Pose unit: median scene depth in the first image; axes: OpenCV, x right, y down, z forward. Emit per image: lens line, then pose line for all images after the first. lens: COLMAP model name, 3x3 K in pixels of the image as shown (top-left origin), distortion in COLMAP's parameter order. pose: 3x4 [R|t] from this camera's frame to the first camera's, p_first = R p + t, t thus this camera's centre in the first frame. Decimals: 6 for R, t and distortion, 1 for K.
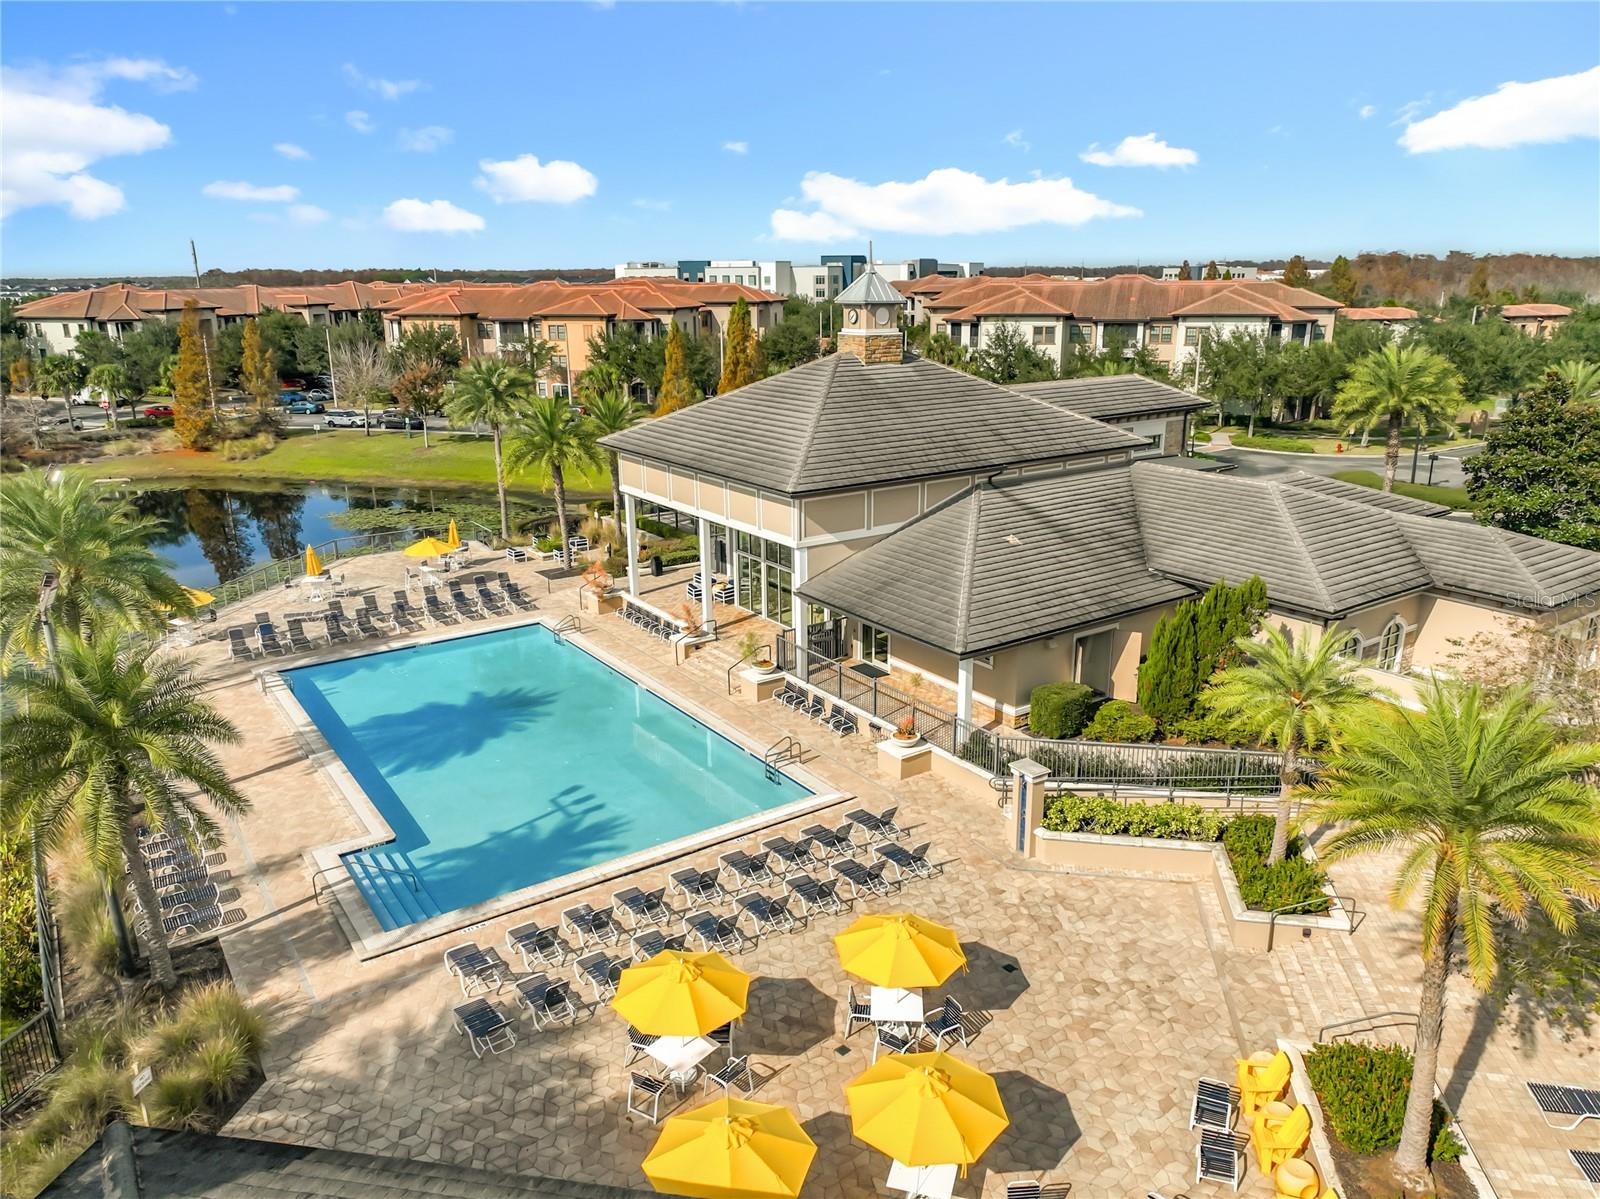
lens RADIAL K [[1123.3, 0, 807.8], [0, 1123.3, 595.4], [0, 0, 1]] dist [-0.006474, 0.019939]
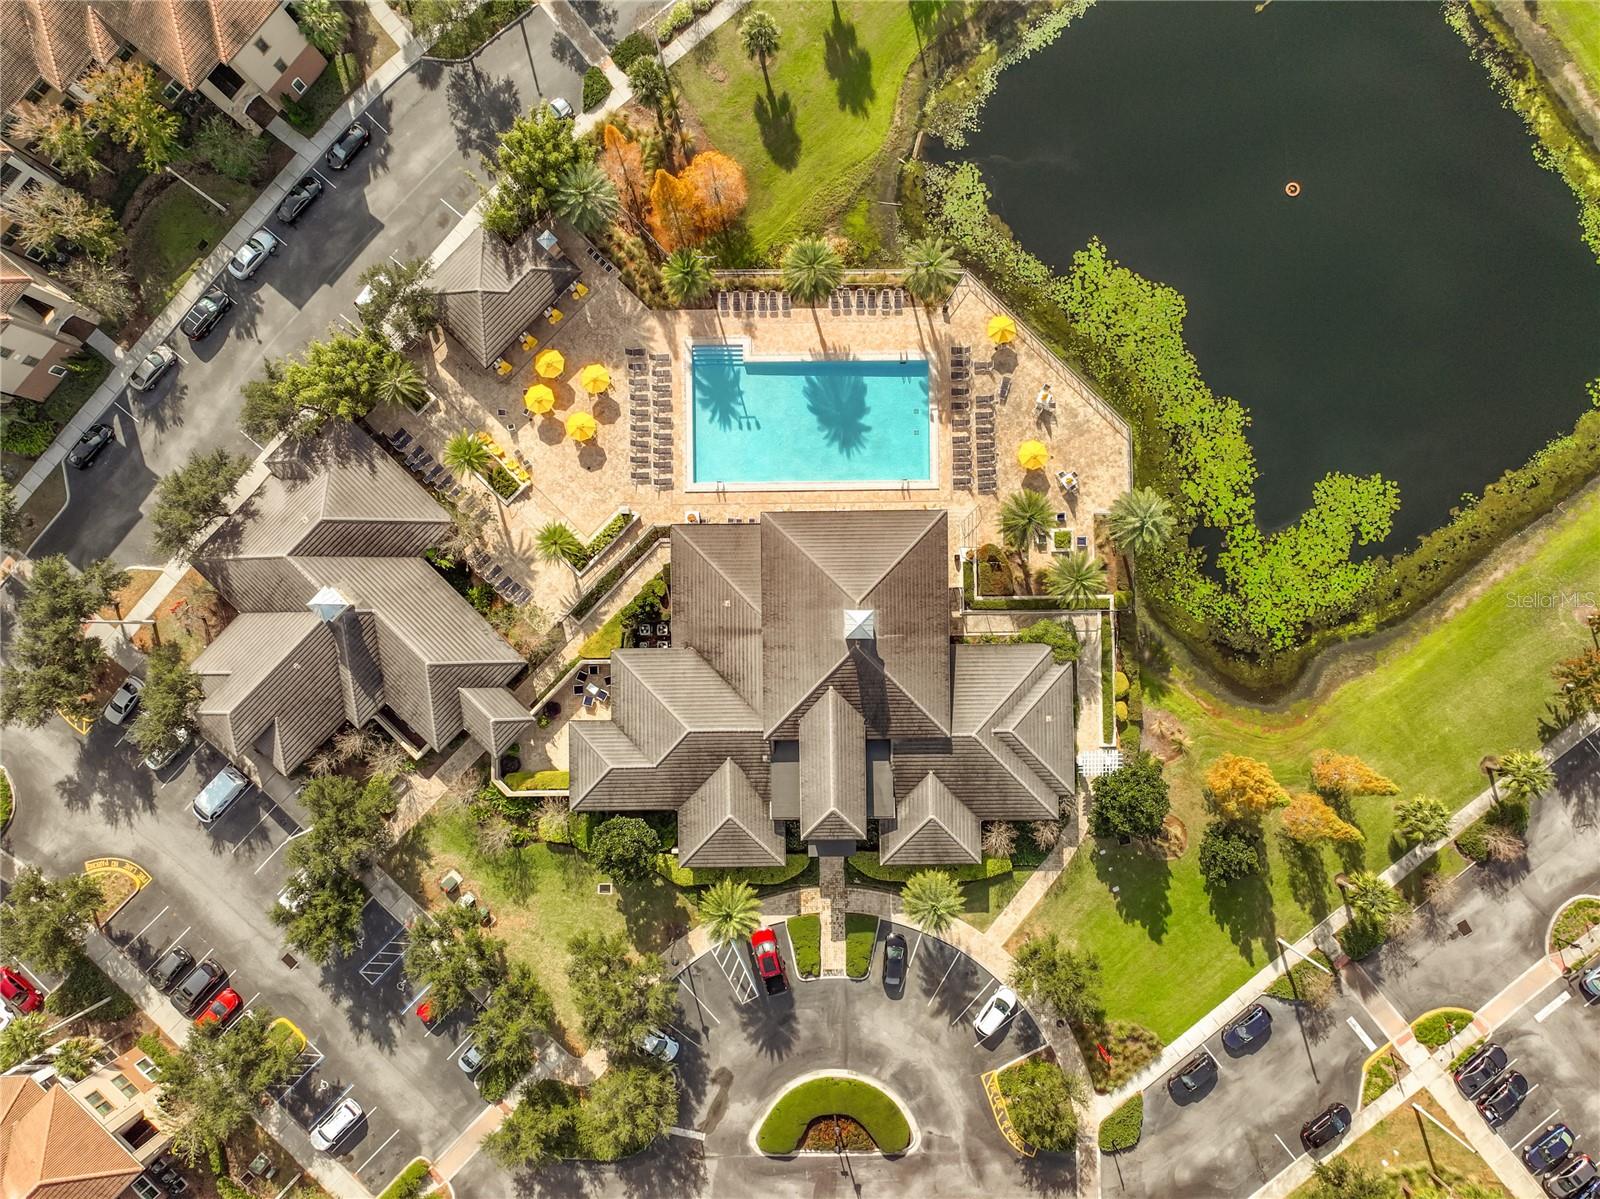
lens RADIAL K [[1123.3, 0, 807.8], [0, 1123.3, 595.4], [0, 0, 1]] dist [-0.006474, 0.019939]
pose [[-0.564830, 0.825194, -0.004706, 0.072279], [-0.218168, -0.143827, 0.965255, -2.077940], [0.795845, 0.546232, 0.261269, 0.445269]]
